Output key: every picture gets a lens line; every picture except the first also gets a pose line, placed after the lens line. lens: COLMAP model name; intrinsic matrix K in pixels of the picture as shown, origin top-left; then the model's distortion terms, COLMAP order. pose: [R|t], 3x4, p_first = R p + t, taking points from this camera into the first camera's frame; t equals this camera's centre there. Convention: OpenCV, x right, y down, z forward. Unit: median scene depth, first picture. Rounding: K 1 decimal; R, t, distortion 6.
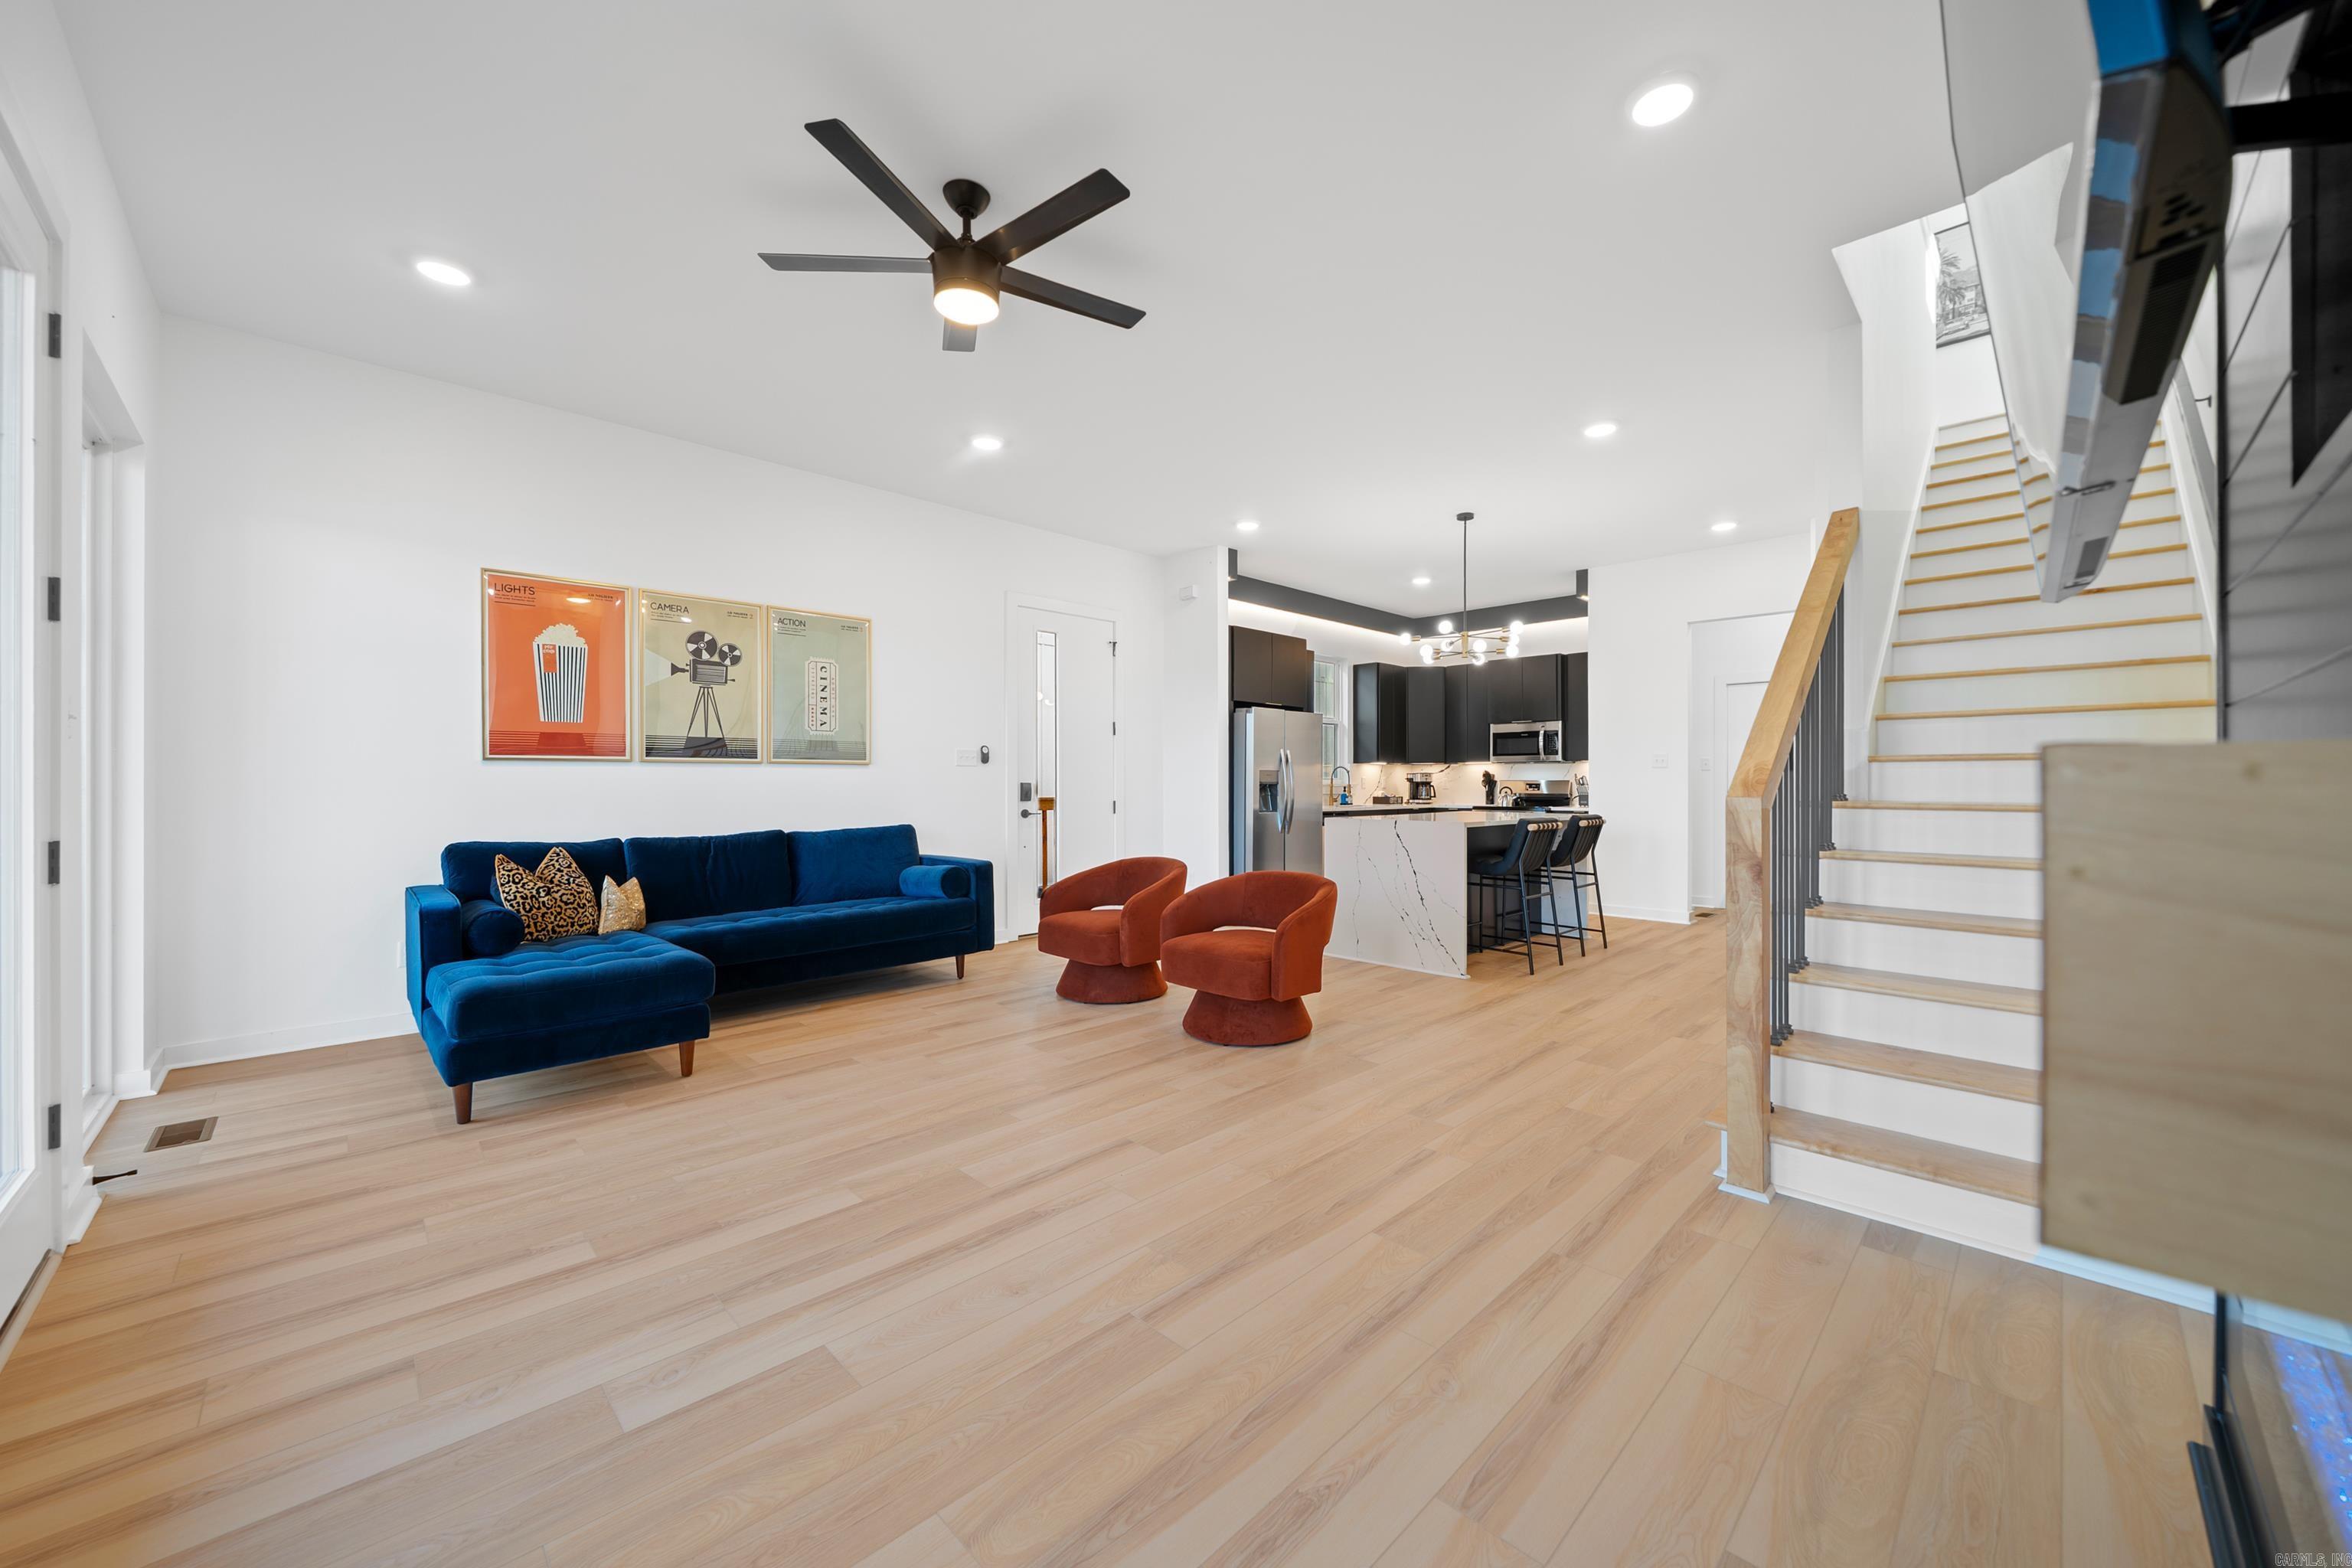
lens RADIAL K [[860.3, 0, 1194.7], [0, 860.3, 779.6], [0, 0, 1]] dist [-0.008250, 0.000003]
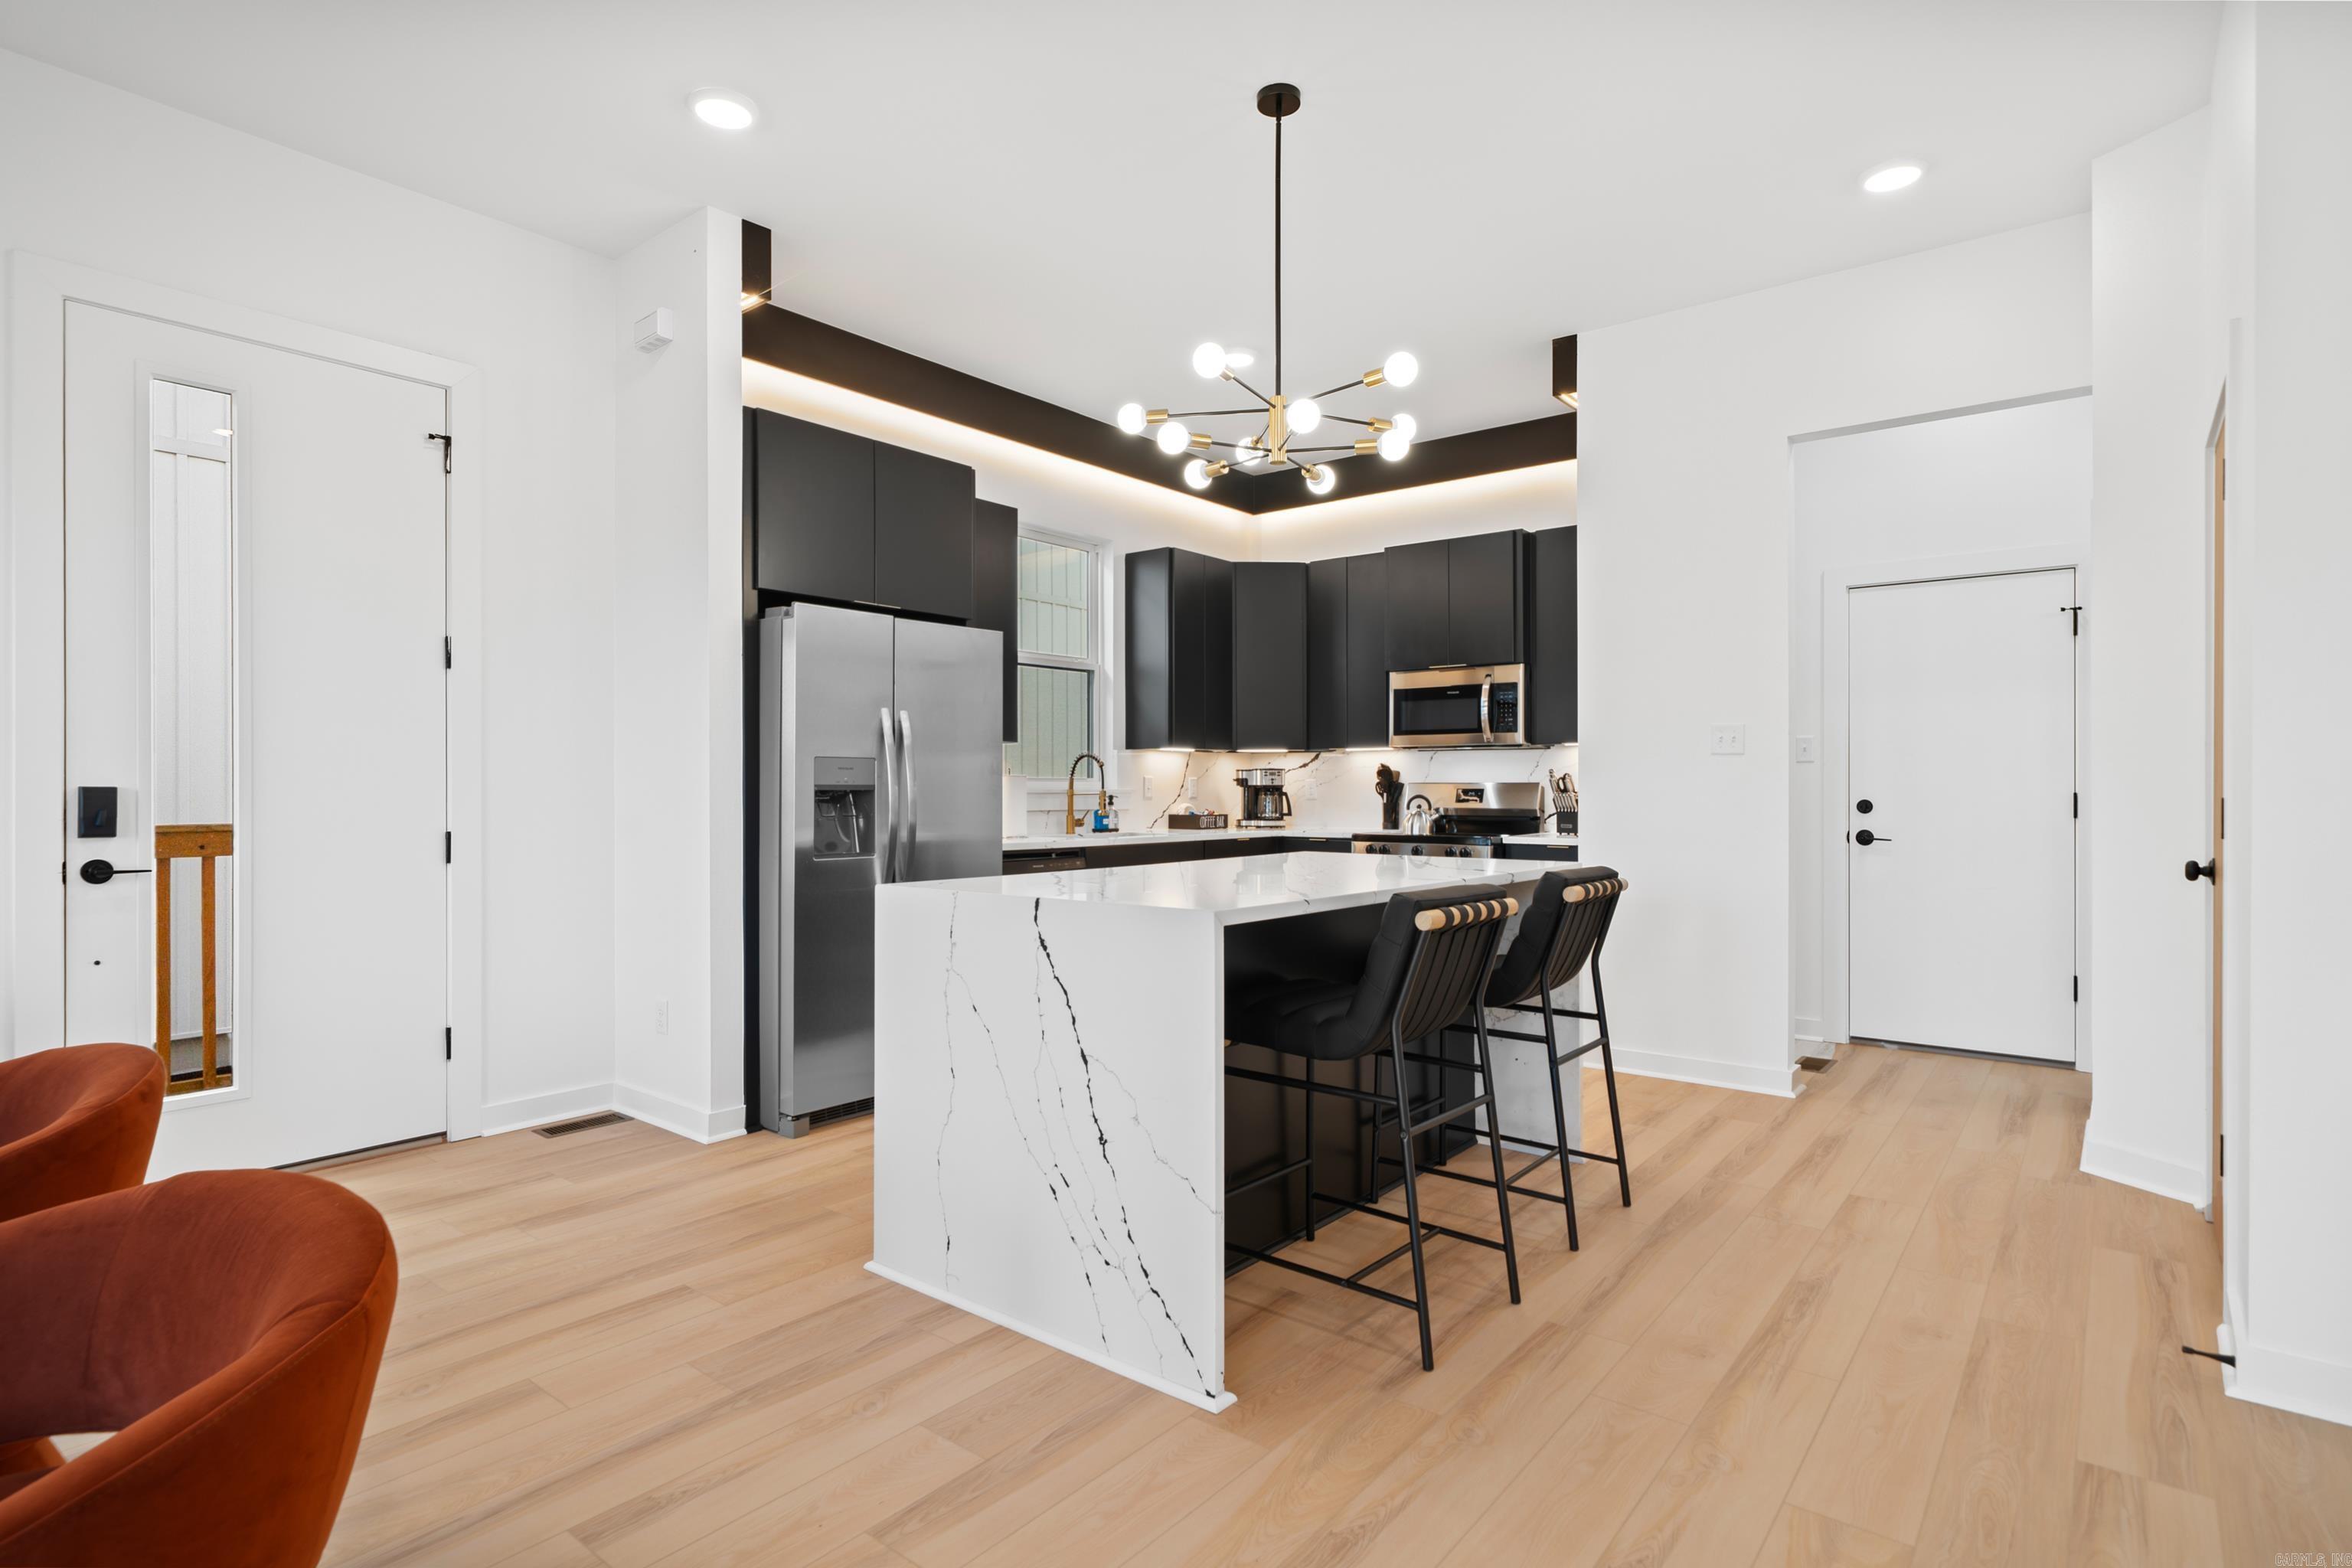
lens RADIAL K [[1174.5, 0, 1176.0], [0, 1174.5, 784.0], [0, 0, 1]] dist [-0.005691, -0.000636]
pose [[0.993901, 0.001009, 0.110271, 0.257244], [-0.000950, 0.999999, -0.000590, 0.003811], [-0.110272, 0.000482, 0.993901, 0.586615]]
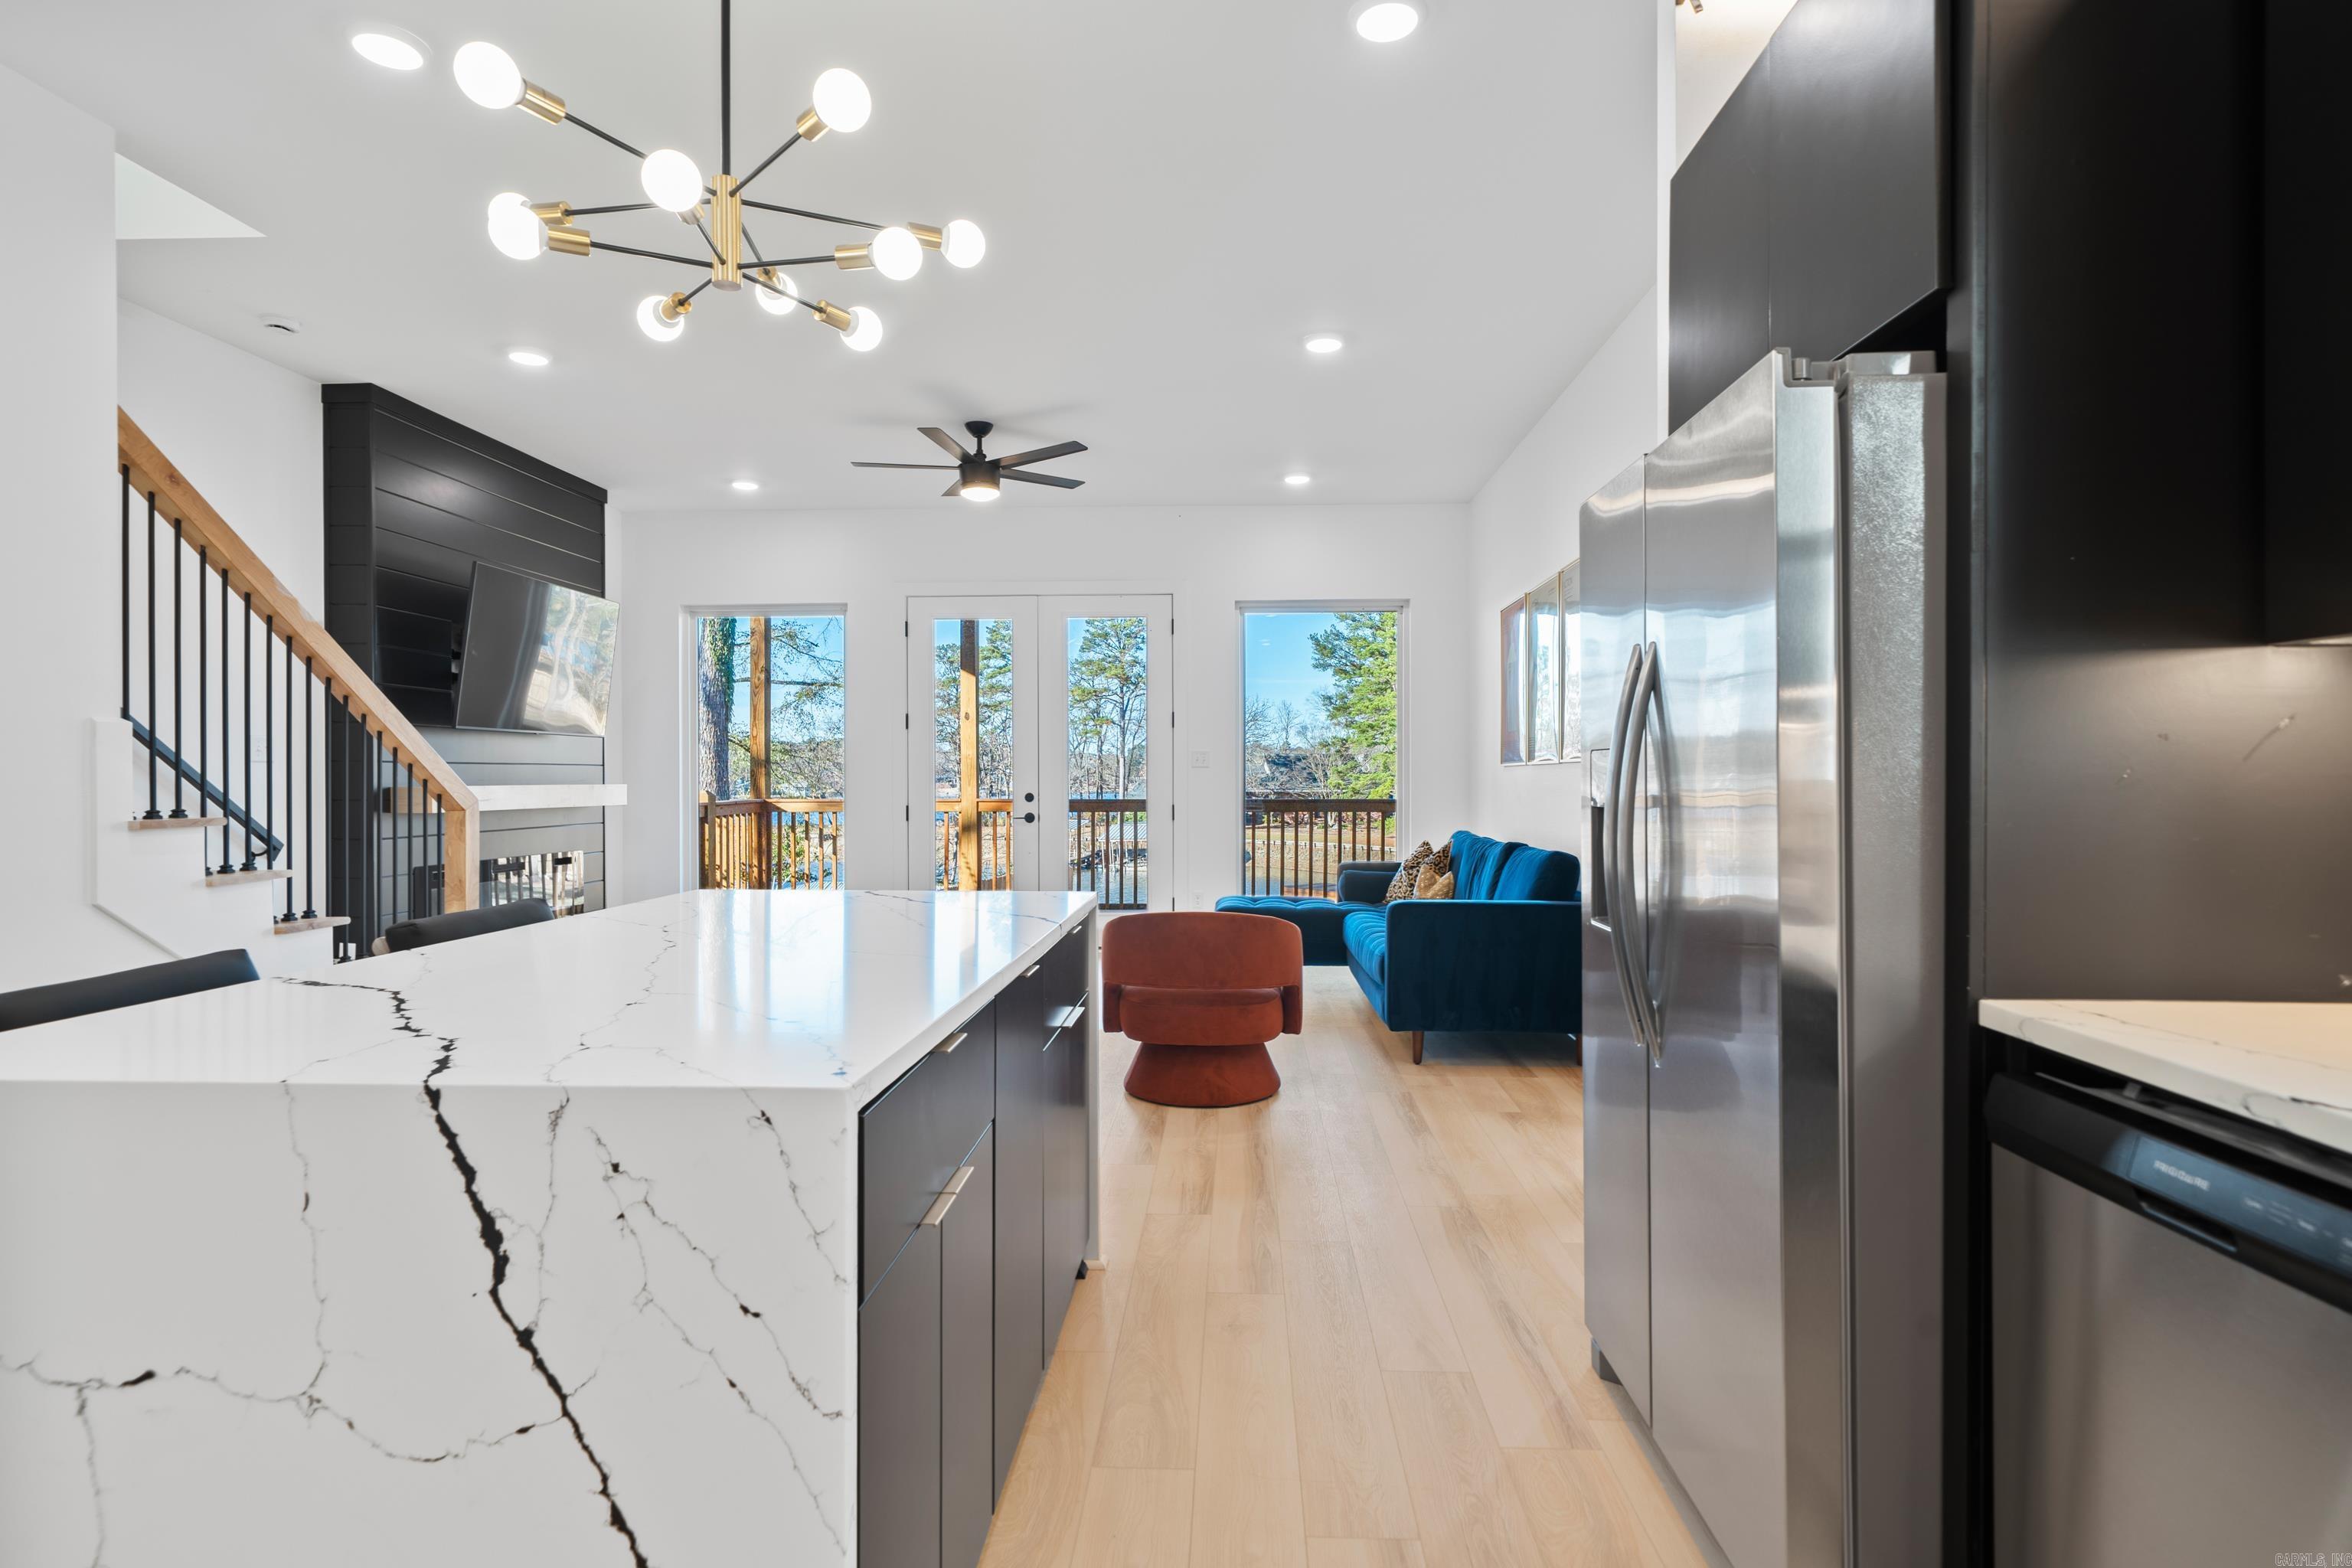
lens RADIAL K [[1199.9, 0, 1185.2], [0, 1199.9, 784.1], [0, 0, 1]] dist [0.001389, -0.001033]
pose [[-0.739147, 0.004251, -0.673530, 0.547367], [0.002664, 0.999991, 0.003388, -0.004167], [0.673539, 0.000710, -0.739152, 1.636923]]
